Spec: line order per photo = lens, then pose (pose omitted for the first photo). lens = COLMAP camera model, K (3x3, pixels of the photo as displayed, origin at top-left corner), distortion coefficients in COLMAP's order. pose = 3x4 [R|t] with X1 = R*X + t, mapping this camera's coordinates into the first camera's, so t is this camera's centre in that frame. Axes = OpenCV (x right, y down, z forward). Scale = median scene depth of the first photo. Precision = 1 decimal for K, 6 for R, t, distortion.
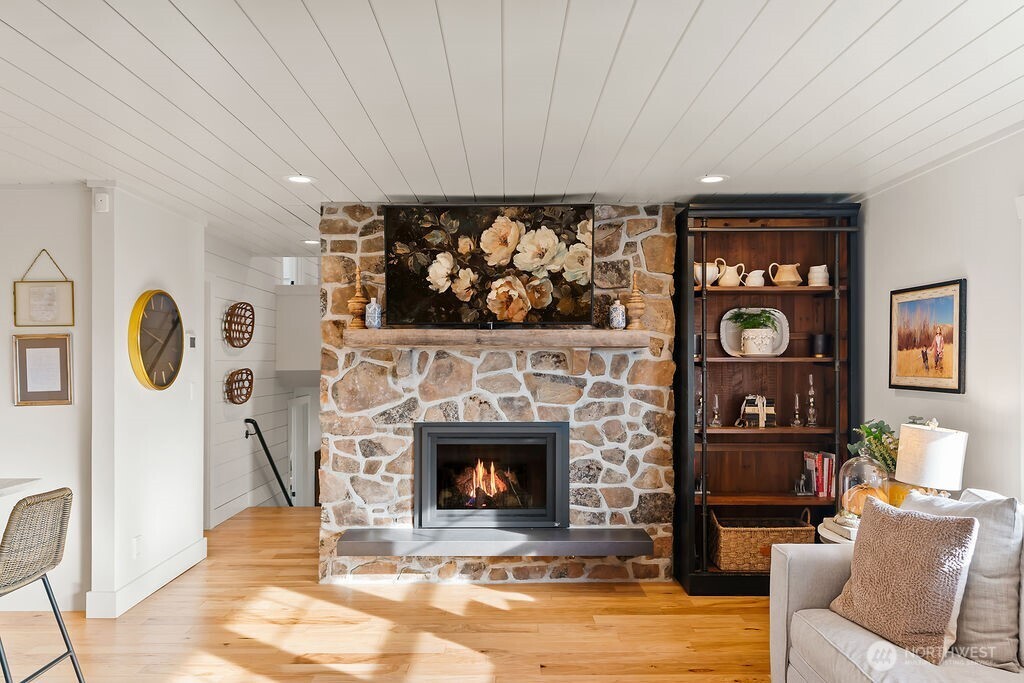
lens RADIAL K [[750.9, 0, 506.2], [0, 750.9, 357.5], [0, 0, 1]] dist [-0.002799, -0.002559]
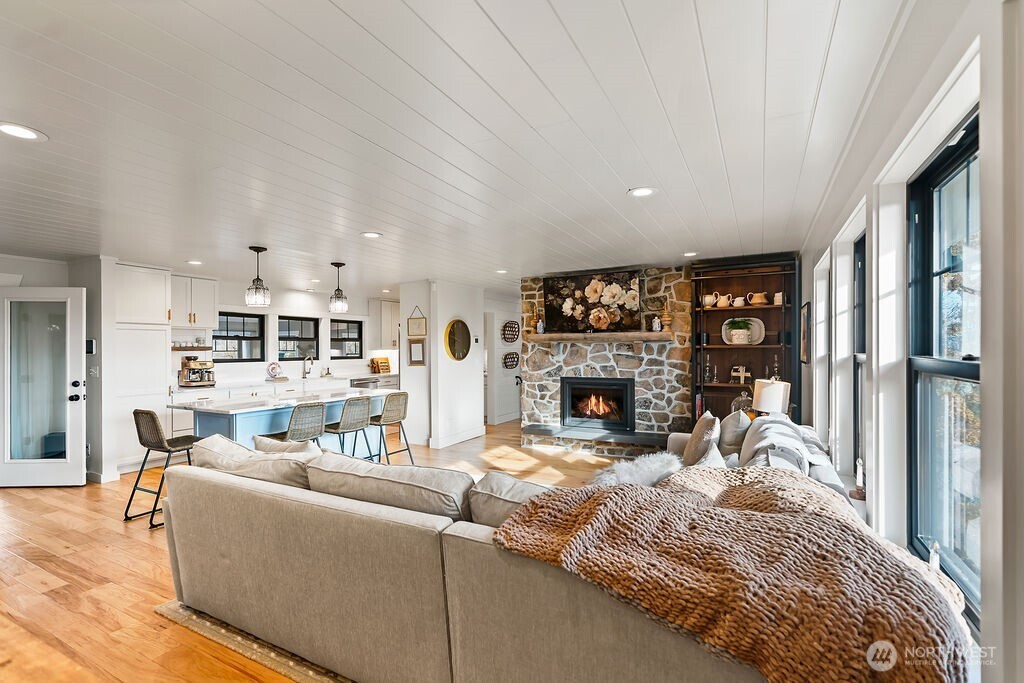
lens RADIAL K [[463.9, 0, 508.3], [0, 463.9, 352.0], [0, 0, 1]] dist [0.000227, 0.000610]
pose [[0.892904, -0.000840, -0.450247, 0.342088], [0.006664, 0.999913, 0.011350, -0.000567], [0.450198, -0.013135, 0.892832, -0.256026]]
